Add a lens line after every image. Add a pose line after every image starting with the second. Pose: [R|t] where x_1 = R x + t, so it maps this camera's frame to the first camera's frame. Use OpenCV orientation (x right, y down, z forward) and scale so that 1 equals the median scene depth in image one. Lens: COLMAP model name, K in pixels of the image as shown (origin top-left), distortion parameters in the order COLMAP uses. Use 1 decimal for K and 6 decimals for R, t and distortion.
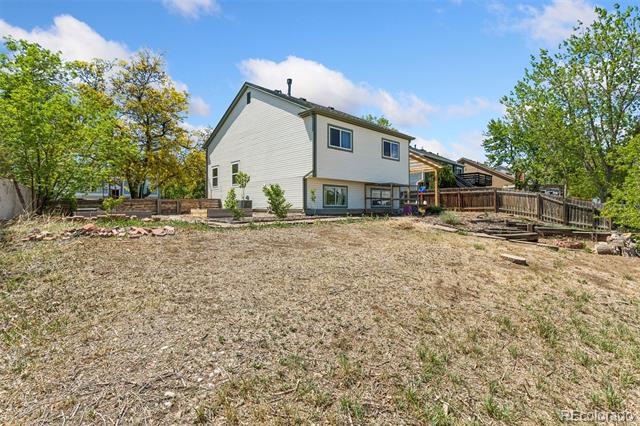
lens RADIAL K [[301.0, 0, 320.2], [0, 301.0, 205.0], [0, 0, 1]] dist [0.001814, 0.001161]
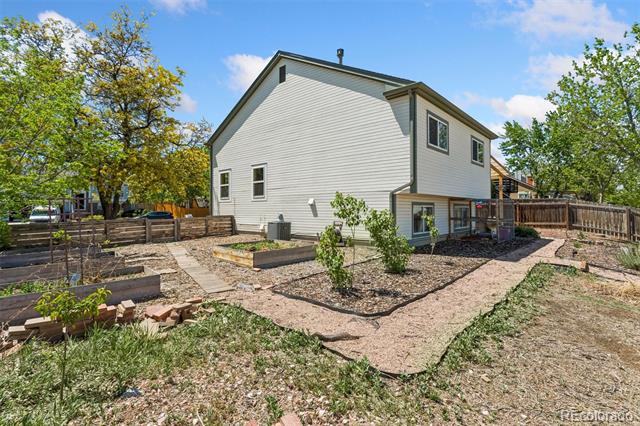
lens RADIAL K [[301.0, 0, 320.2], [0, 301.0, 205.0], [0, 0, 1]] dist [0.001814, 0.001161]
pose [[0.997014, 0.002402, 0.077177, -0.168879], [-0.002284, 0.999996, -0.001621, -0.042589], [-0.077181, 0.001439, 0.997016, 0.247682]]
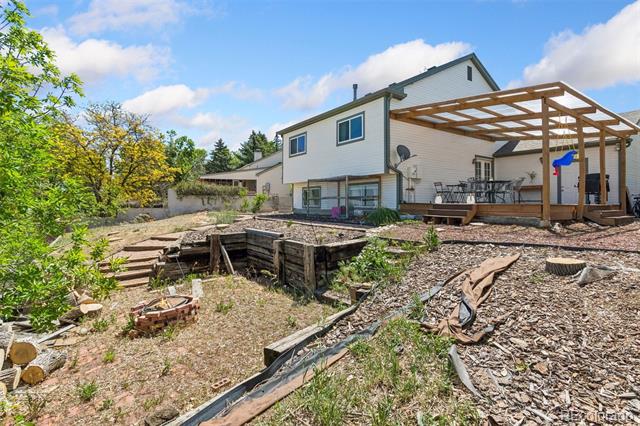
lens RADIAL K [[301.0, 0, 320.2], [0, 301.0, 205.0], [0, 0, 1]] dist [0.001814, 0.001161]
pose [[-0.184242, 0.007077, -0.982855, 0.791633], [-0.000477, 0.999973, 0.007290, -0.006180], [0.982881, 0.001812, -0.184234, 0.894982]]
